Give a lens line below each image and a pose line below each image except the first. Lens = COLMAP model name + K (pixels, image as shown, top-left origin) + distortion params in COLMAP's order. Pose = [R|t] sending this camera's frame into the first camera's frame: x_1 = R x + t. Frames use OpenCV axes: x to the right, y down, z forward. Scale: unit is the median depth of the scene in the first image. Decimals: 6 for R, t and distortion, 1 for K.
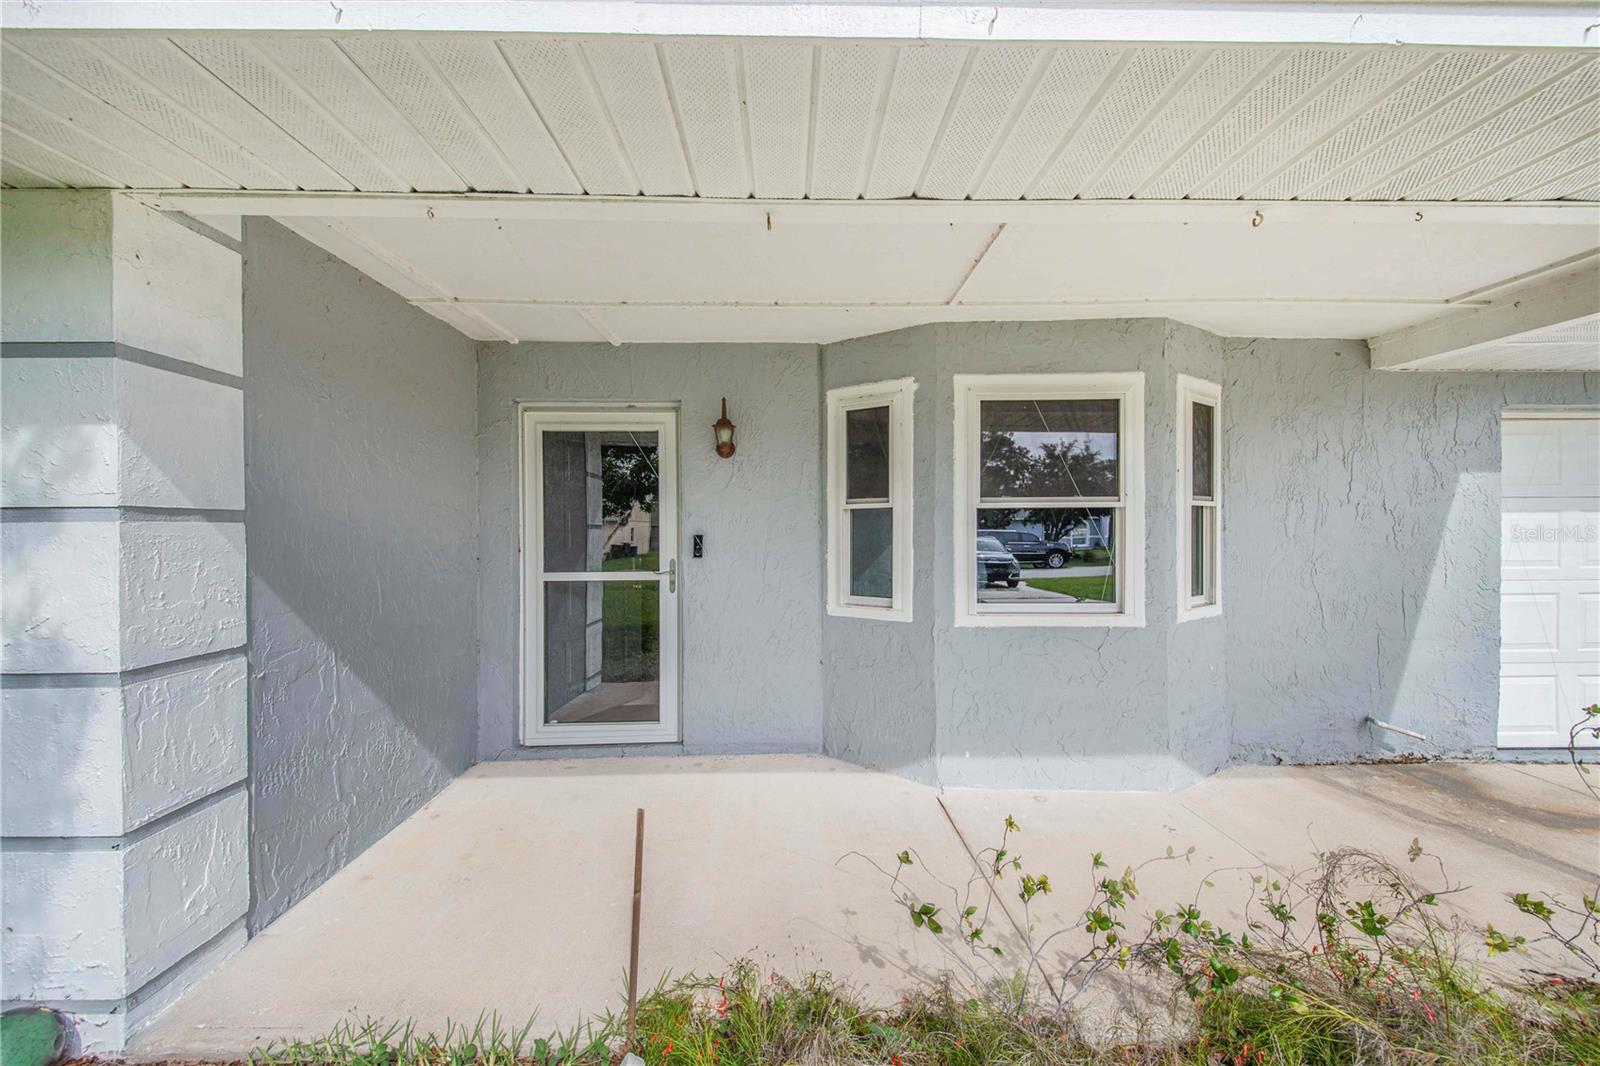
lens RADIAL K [[638.6, 0, 800.0], [0, 638.6, 533.0], [0, 0, 1]] dist [0.024285, -0.013573]
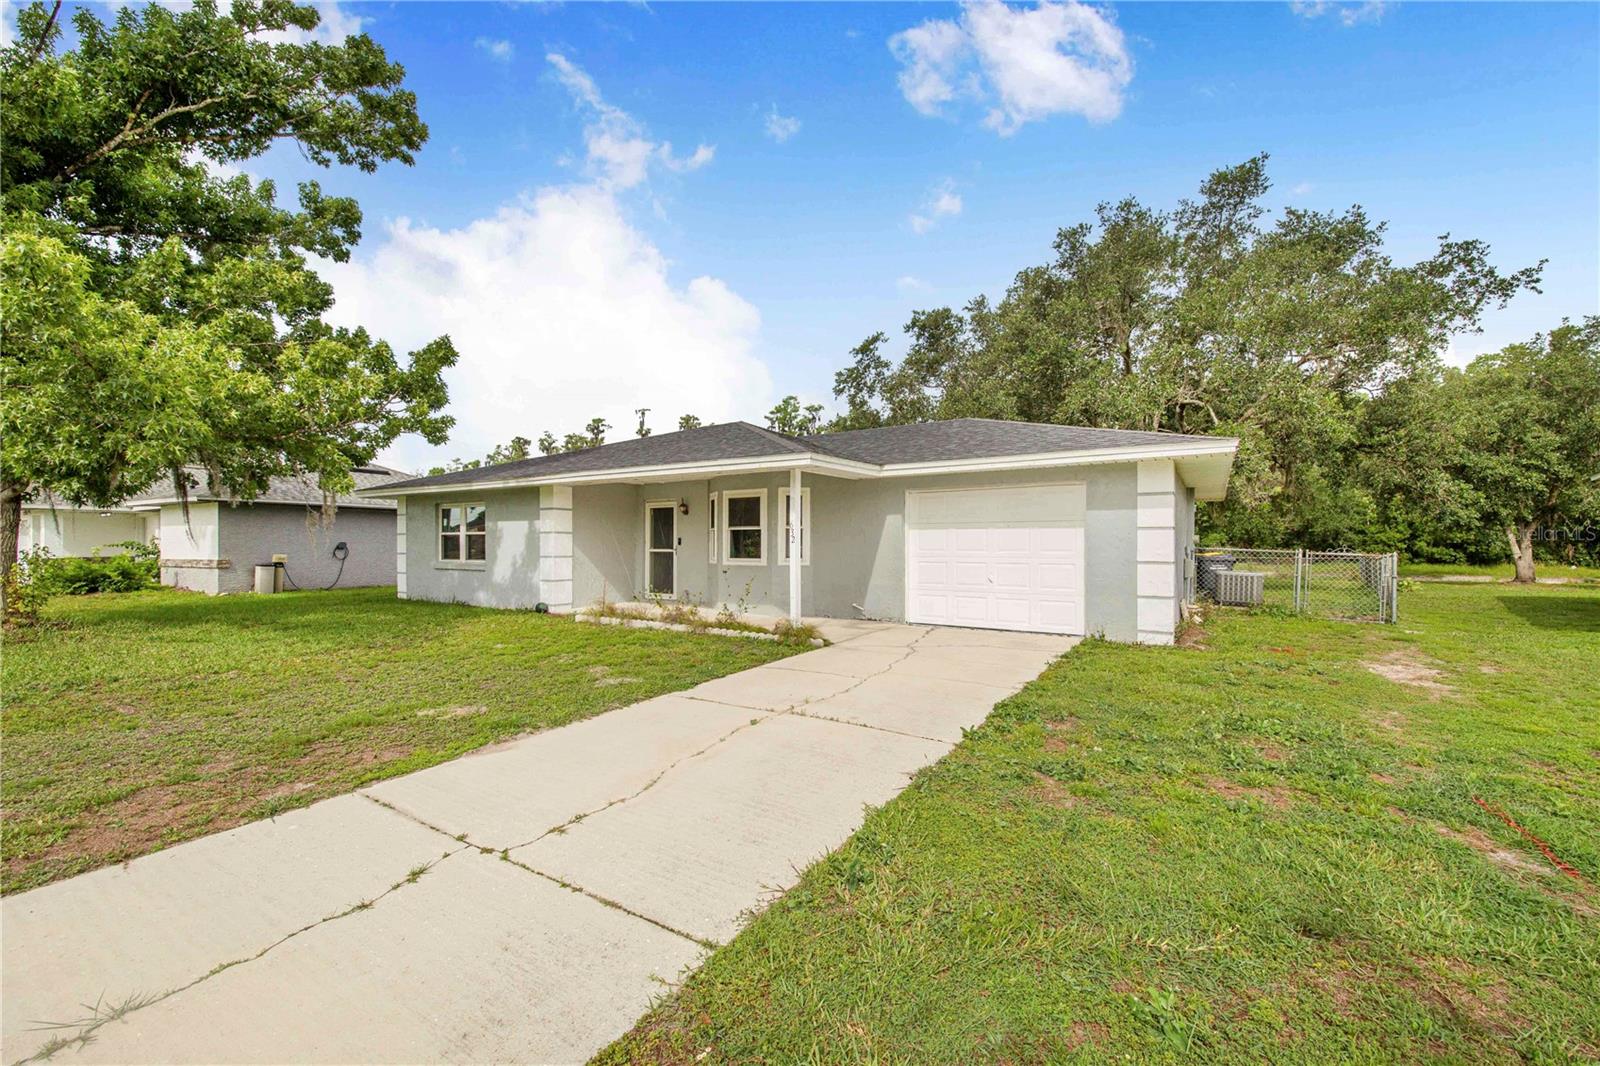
lens RADIAL K [[667.7, 0, 794.6], [0, 667.7, 552.9], [0, 0, 1]] dist [0.001193, -0.016415]
pose [[0.814982, 0.013249, -0.579334, 2.413860], [-0.014062, 0.999896, 0.003085, 0.060672], [0.579315, 0.005632, 0.815084, -1.544899]]
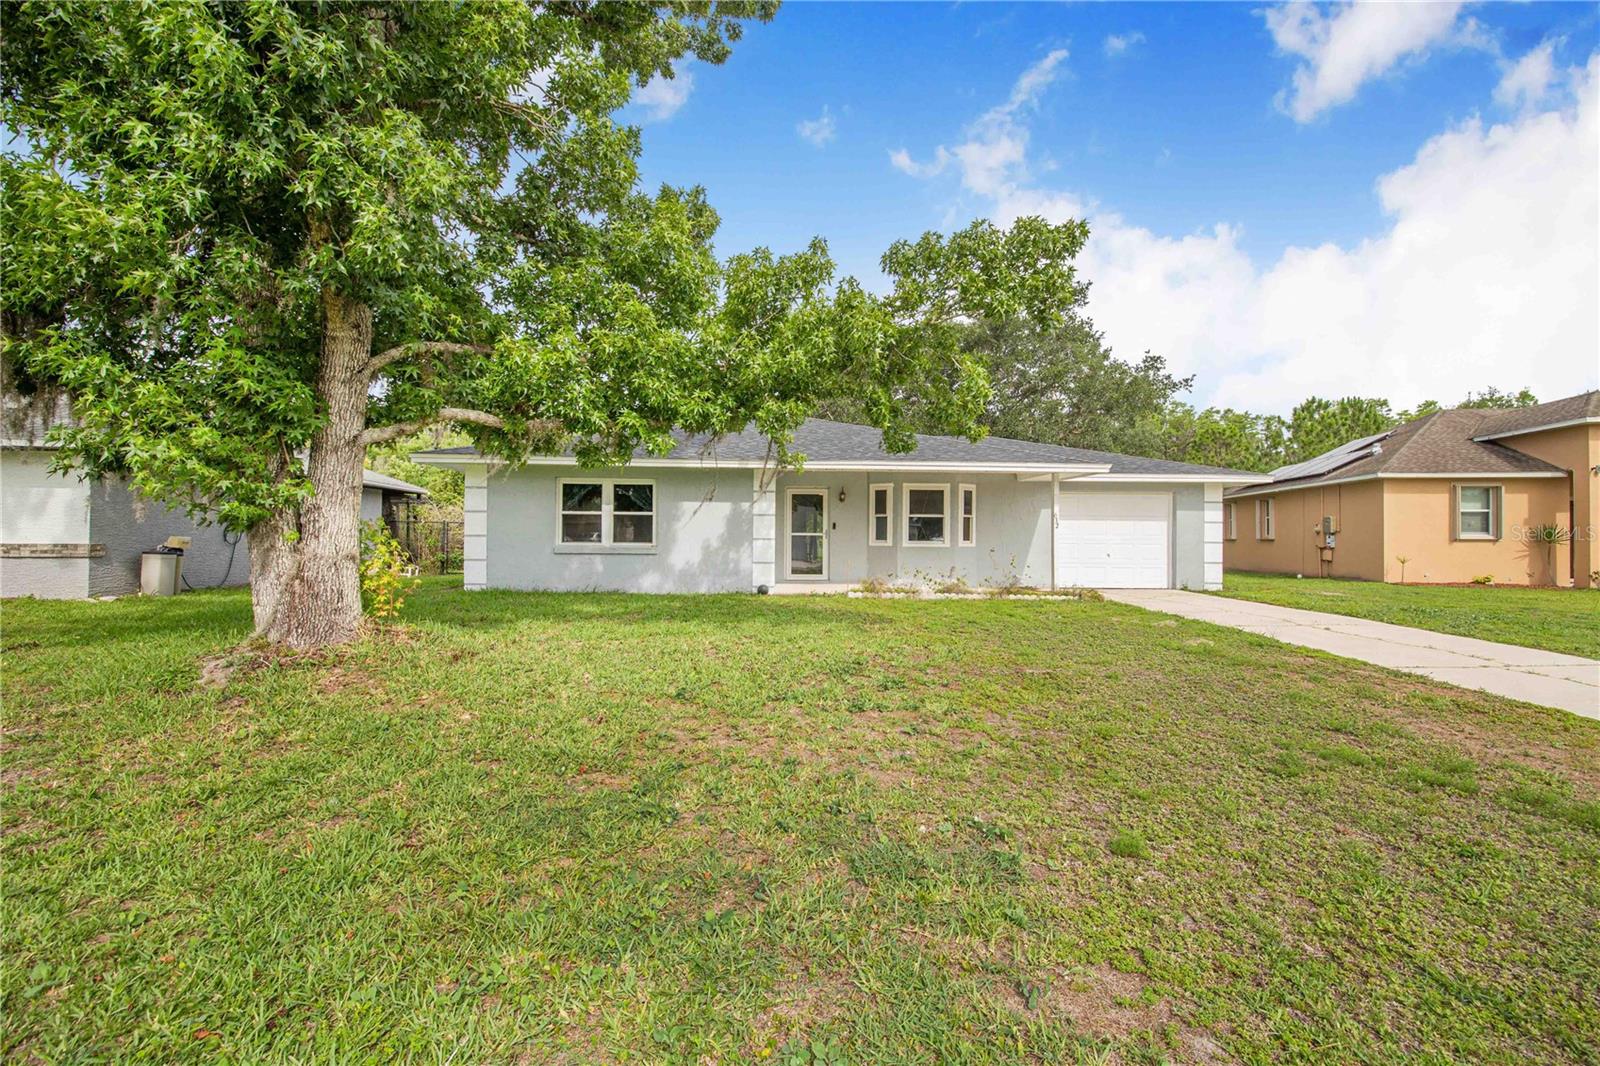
lens RADIAL K [[661.7, 0, 788.9], [0, 661.7, 547.5], [0, 0, 1]] dist [-0.000261, -0.013519]
pose [[0.999854, 0.015137, -0.007975, -0.398700], [-0.015109, 0.999880, 0.003516, 0.136718], [0.008027, -0.003395, 0.999962, -2.886739]]
